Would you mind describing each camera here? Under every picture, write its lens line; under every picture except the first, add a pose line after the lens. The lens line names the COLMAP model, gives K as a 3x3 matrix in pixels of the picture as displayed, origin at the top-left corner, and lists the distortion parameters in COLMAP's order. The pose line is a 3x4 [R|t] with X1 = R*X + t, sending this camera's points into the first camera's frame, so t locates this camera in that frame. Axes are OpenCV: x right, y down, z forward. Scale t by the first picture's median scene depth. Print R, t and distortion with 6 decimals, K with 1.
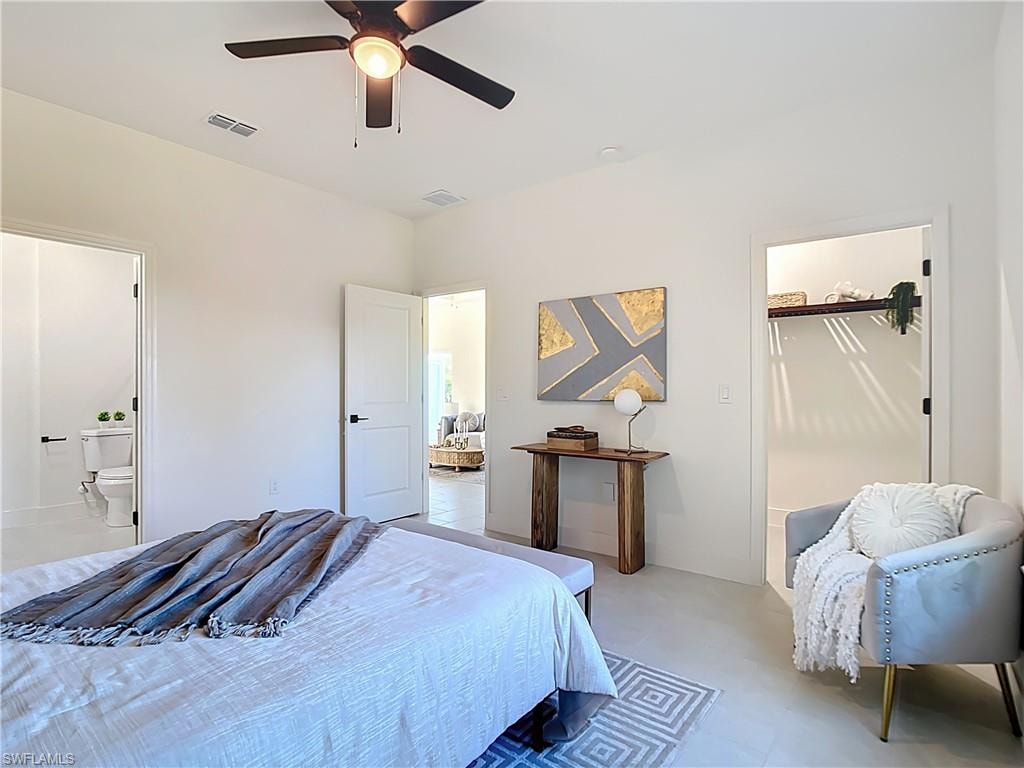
lens RADIAL K [[536.3, 0, 522.1], [0, 536.3, 382.2], [0, 0, 1]] dist [-0.024544, 0.004177]
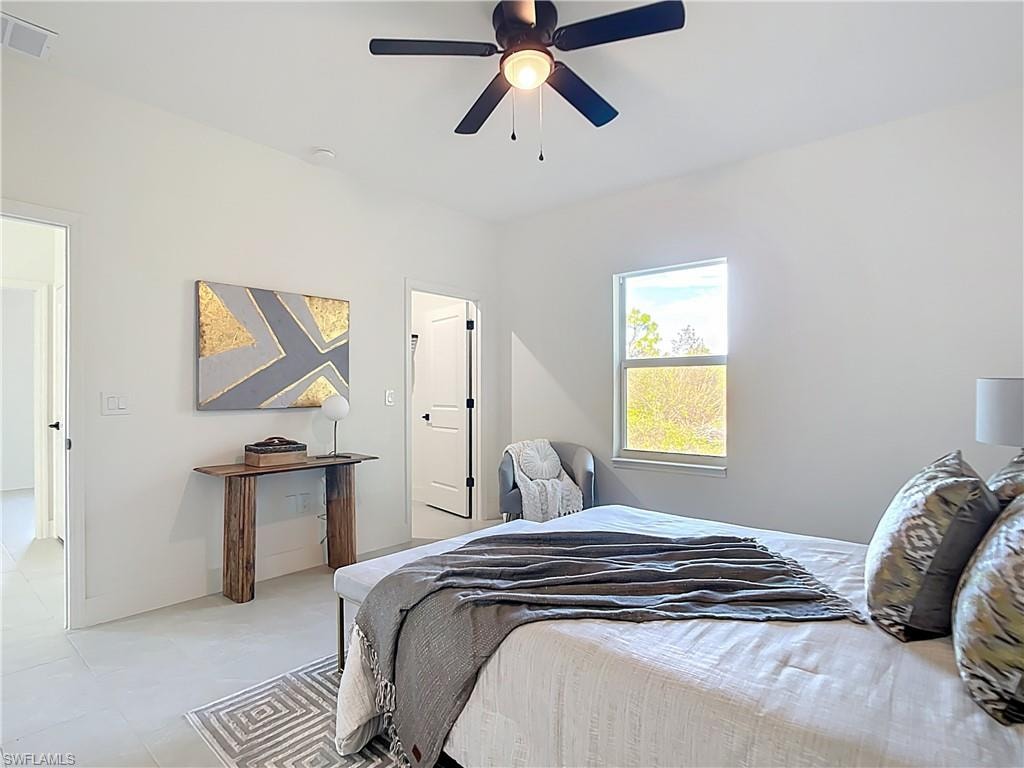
lens RADIAL K [[536.3, 0, 515.2], [0, 536.3, 386.6], [0, 0, 1]] dist [-0.024544, 0.004177]
pose [[0.036705, 0.006969, 0.999302, -0.795709], [-0.013123, 0.999893, -0.006491, -0.001352], [-0.999240, -0.012876, 0.036792, 0.606907]]
